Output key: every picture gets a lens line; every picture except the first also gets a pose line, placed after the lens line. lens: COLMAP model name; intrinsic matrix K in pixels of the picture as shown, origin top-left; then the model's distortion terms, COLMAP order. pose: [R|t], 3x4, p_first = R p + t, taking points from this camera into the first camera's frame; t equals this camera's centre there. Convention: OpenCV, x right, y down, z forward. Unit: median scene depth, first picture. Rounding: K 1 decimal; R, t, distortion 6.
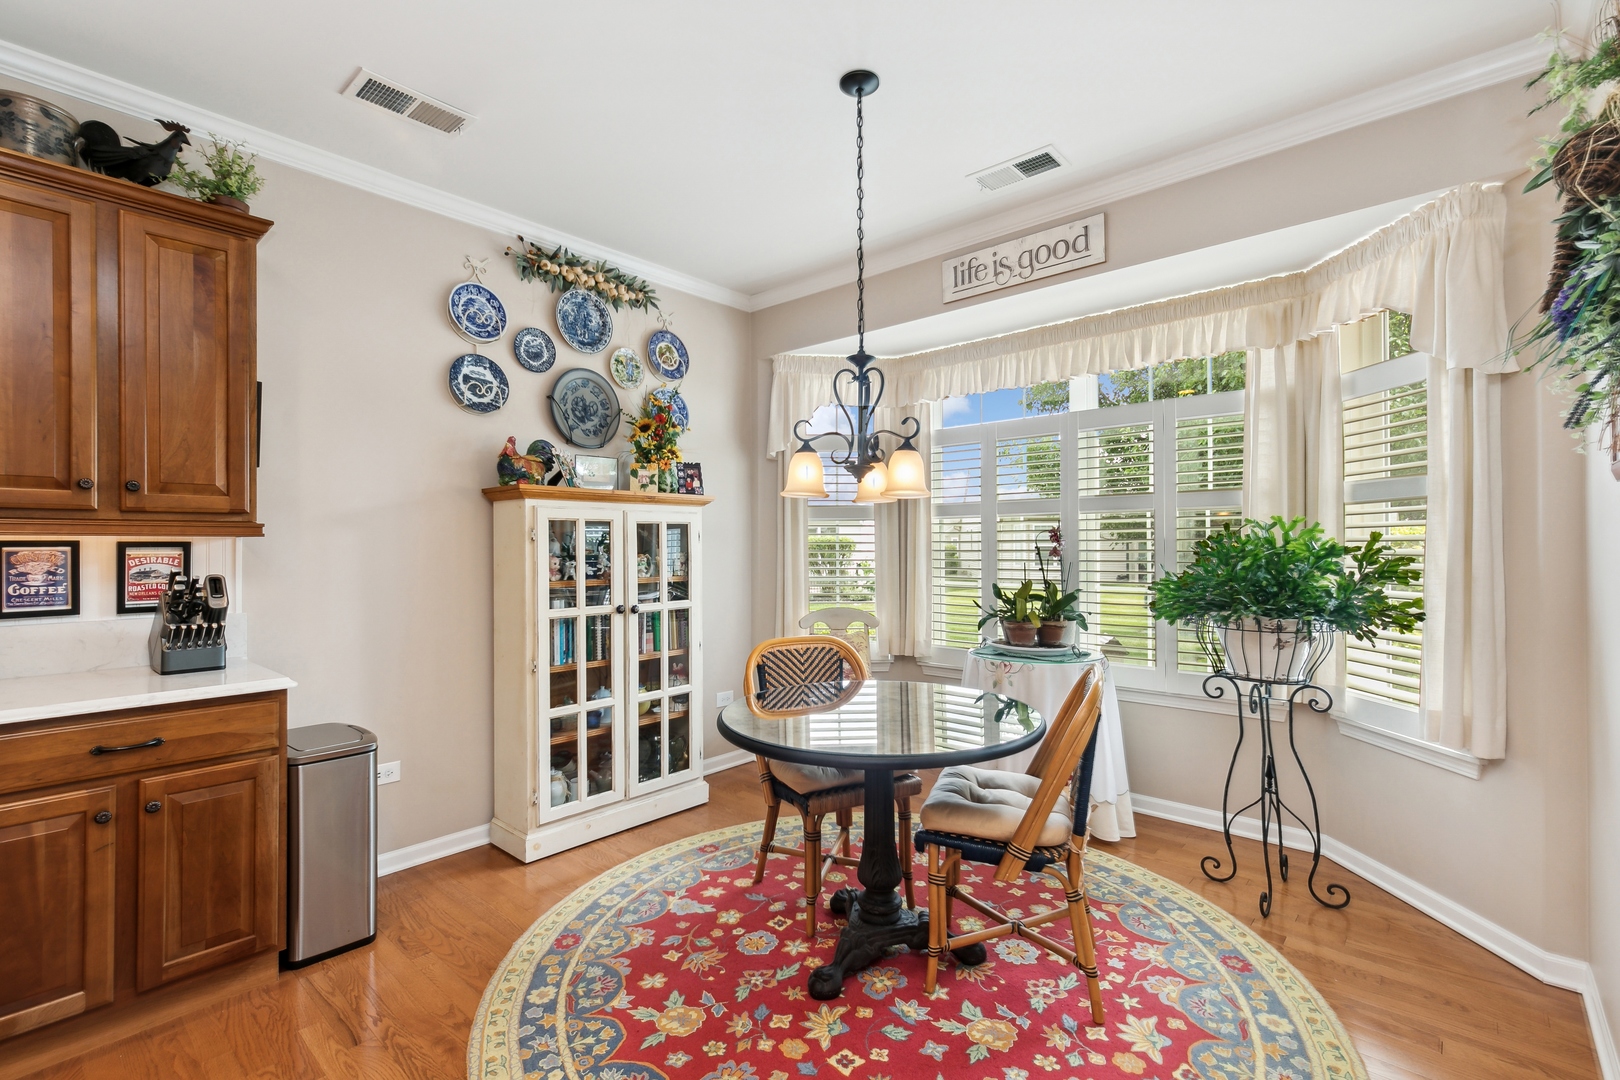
lens RADIAL K [[736.8, 0, 818.2], [0, 736.8, 540.1], [0, 0, 1]] dist [0.004943, -0.000956]
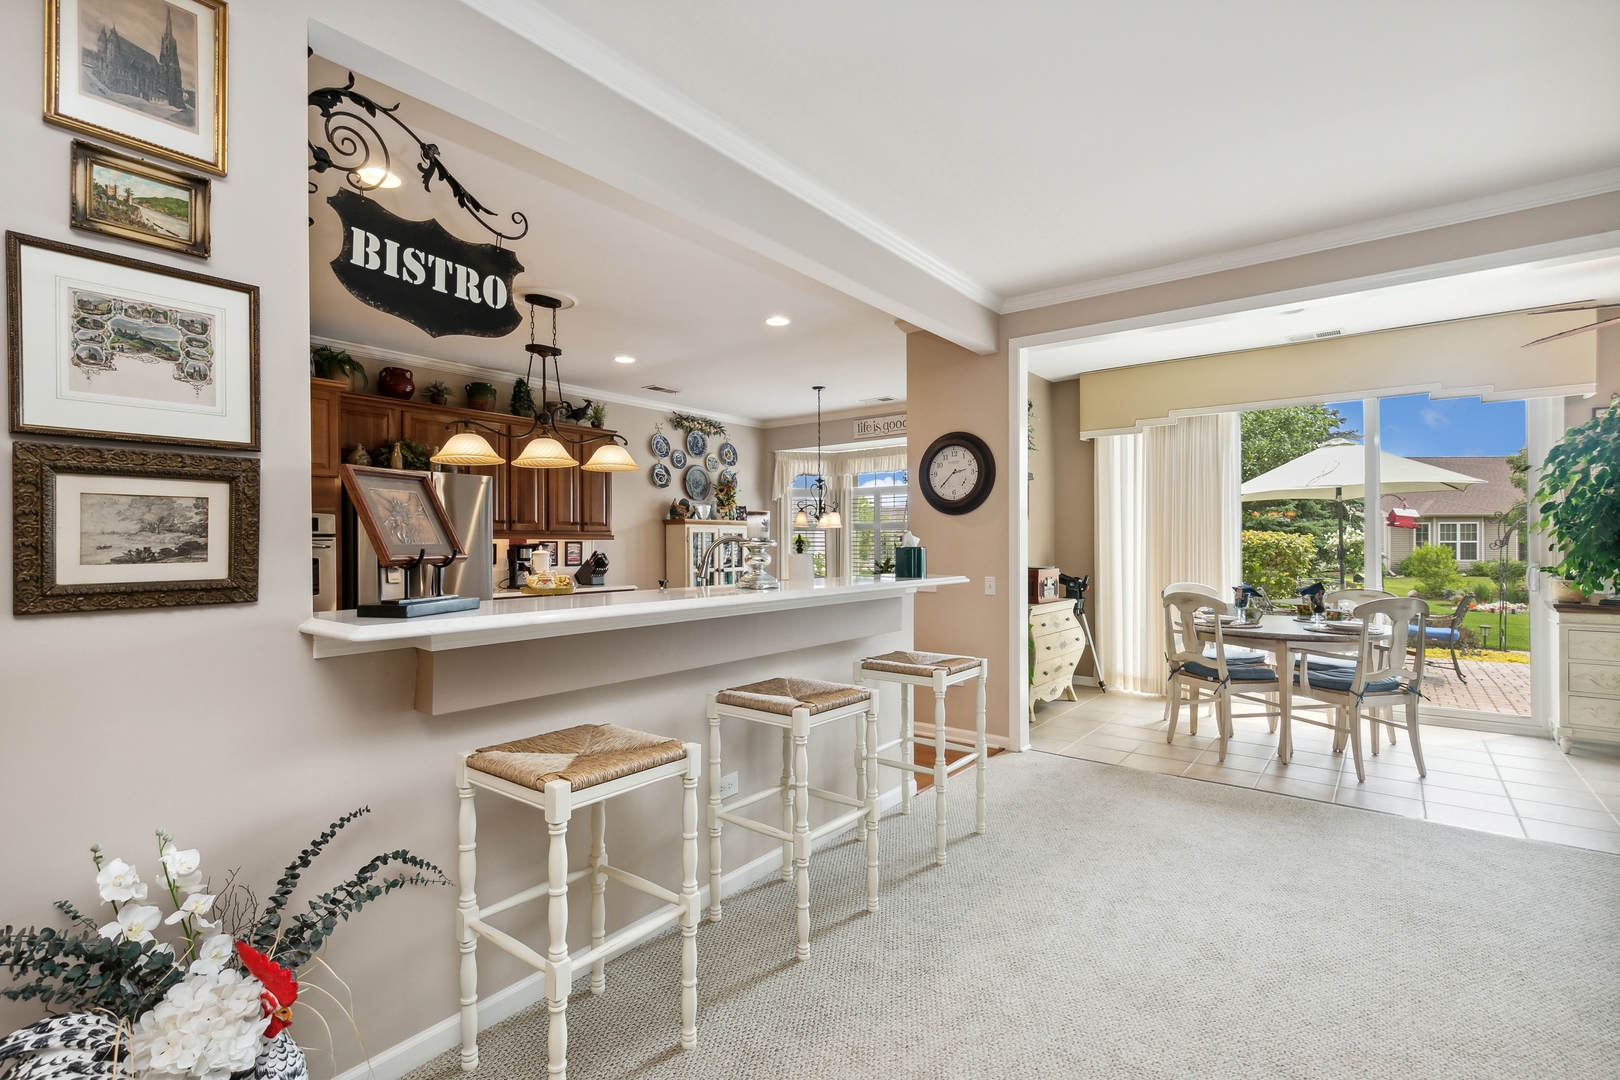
lens RADIAL K [[736.8, 0, 811.3], [0, 736.8, 545.8], [0, 0, 1]] dist [0.004943, -0.000956]
pose [[0.998129, 0.000973, 0.061132, -0.152352], [-0.001446, 0.999969, 0.007681, -0.004242], [-0.061123, -0.007755, 0.998100, -1.917671]]
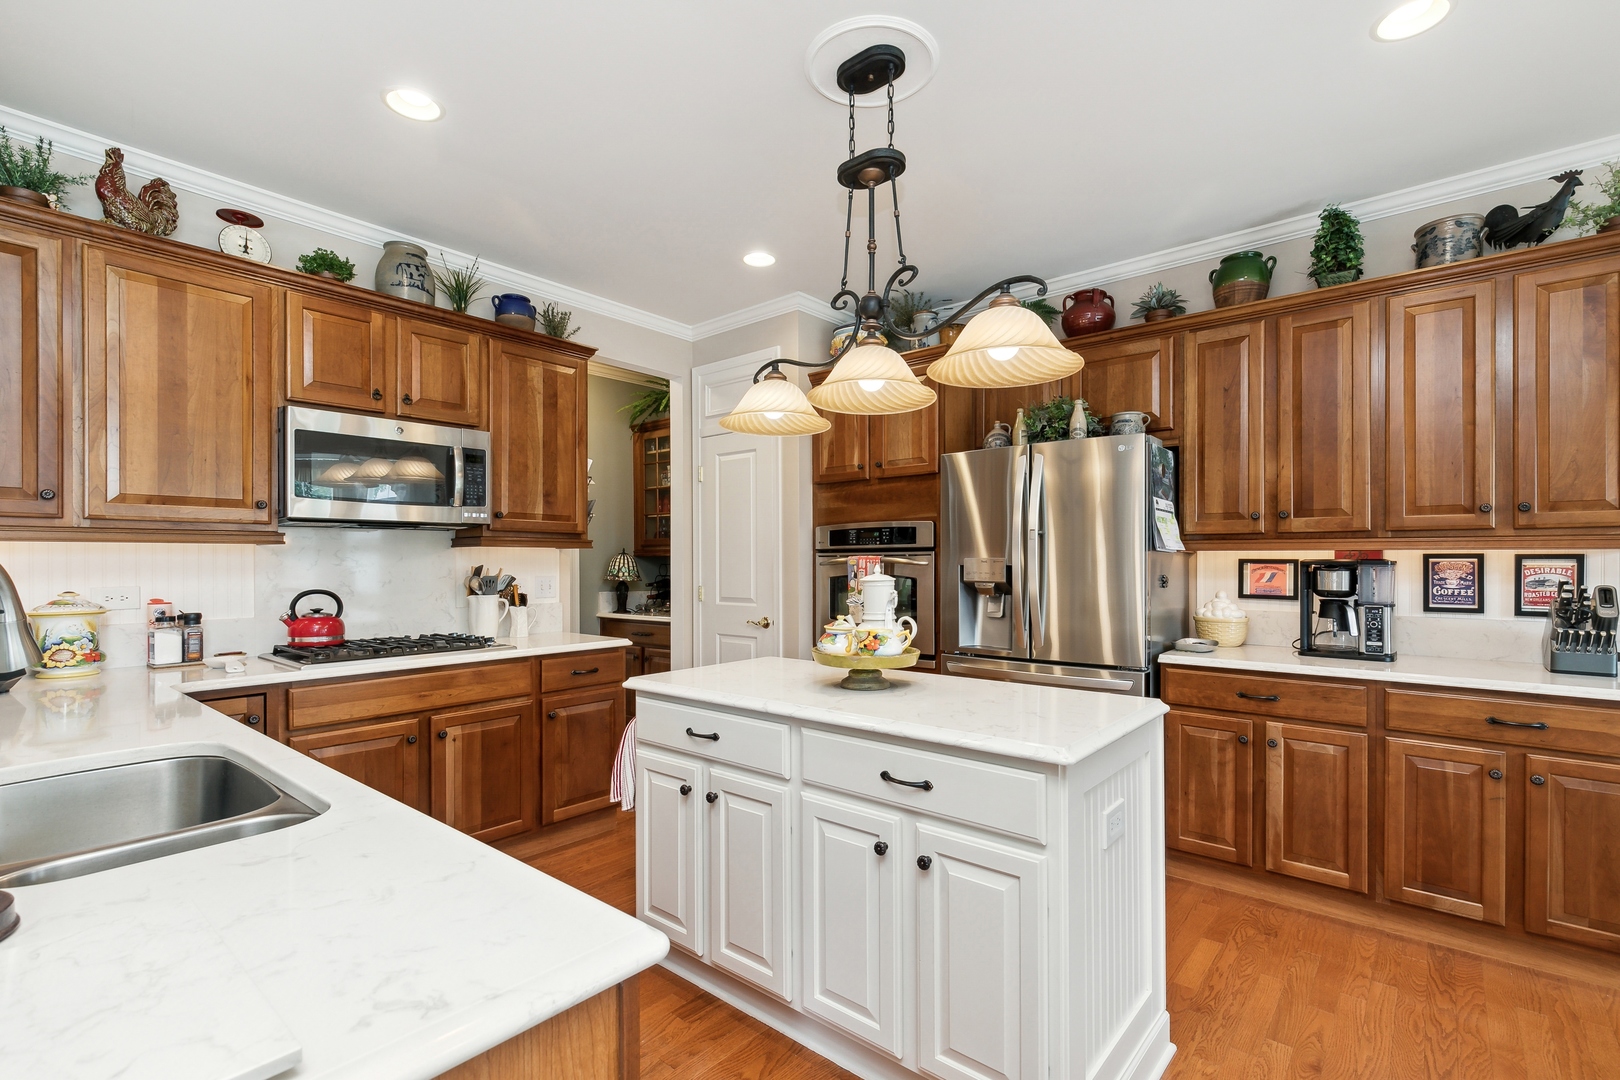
lens RADIAL K [[736.8, 0, 807.3], [0, 736.8, 562.3], [0, 0, 1]] dist [0.004943, -0.000956]
pose [[0.020158, 0.008206, -0.999763, 0.199949], [0.006903, 0.999941, 0.008347, -0.002600], [0.999773, -0.007070, 0.020100, -0.145921]]
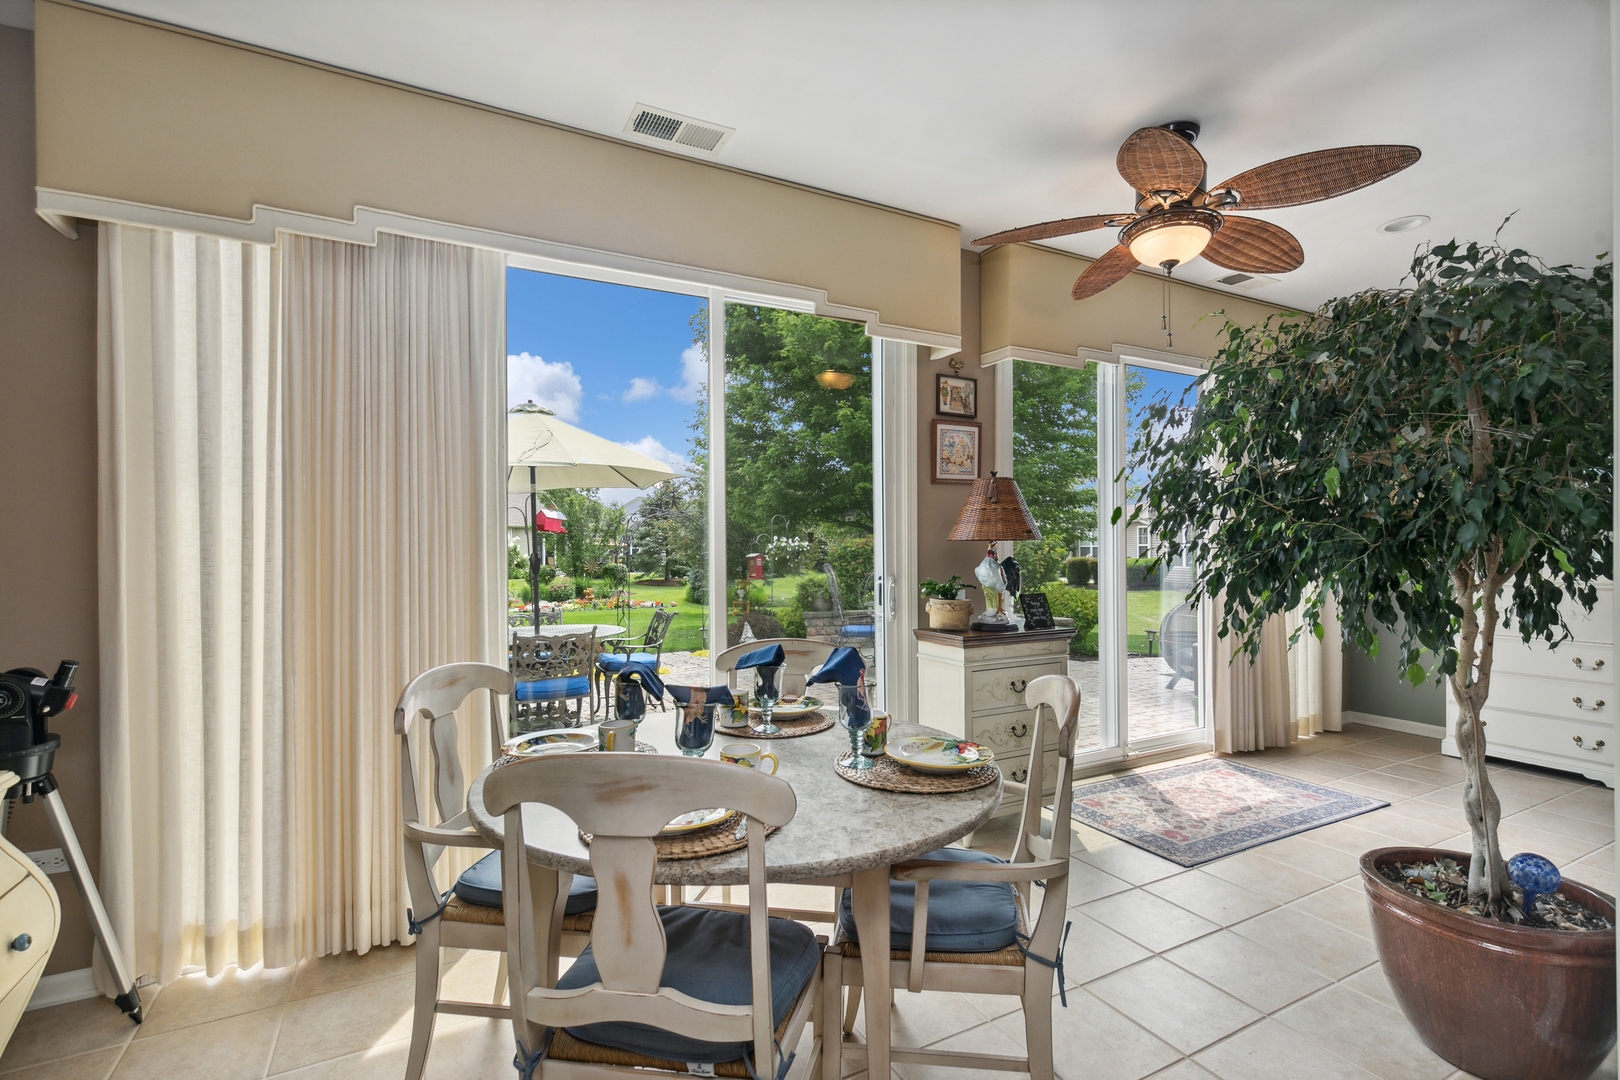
lens RADIAL K [[736.8, 0, 803.3], [0, 736.8, 543.3], [0, 0, 1]] dist [0.004943, -0.000956]
pose [[0.353326, 0.004838, 0.935488, 0.527981], [0.001227, 0.999983, -0.005635, -0.001213], [-0.935499, 0.003138, 0.353314, -0.370475]]
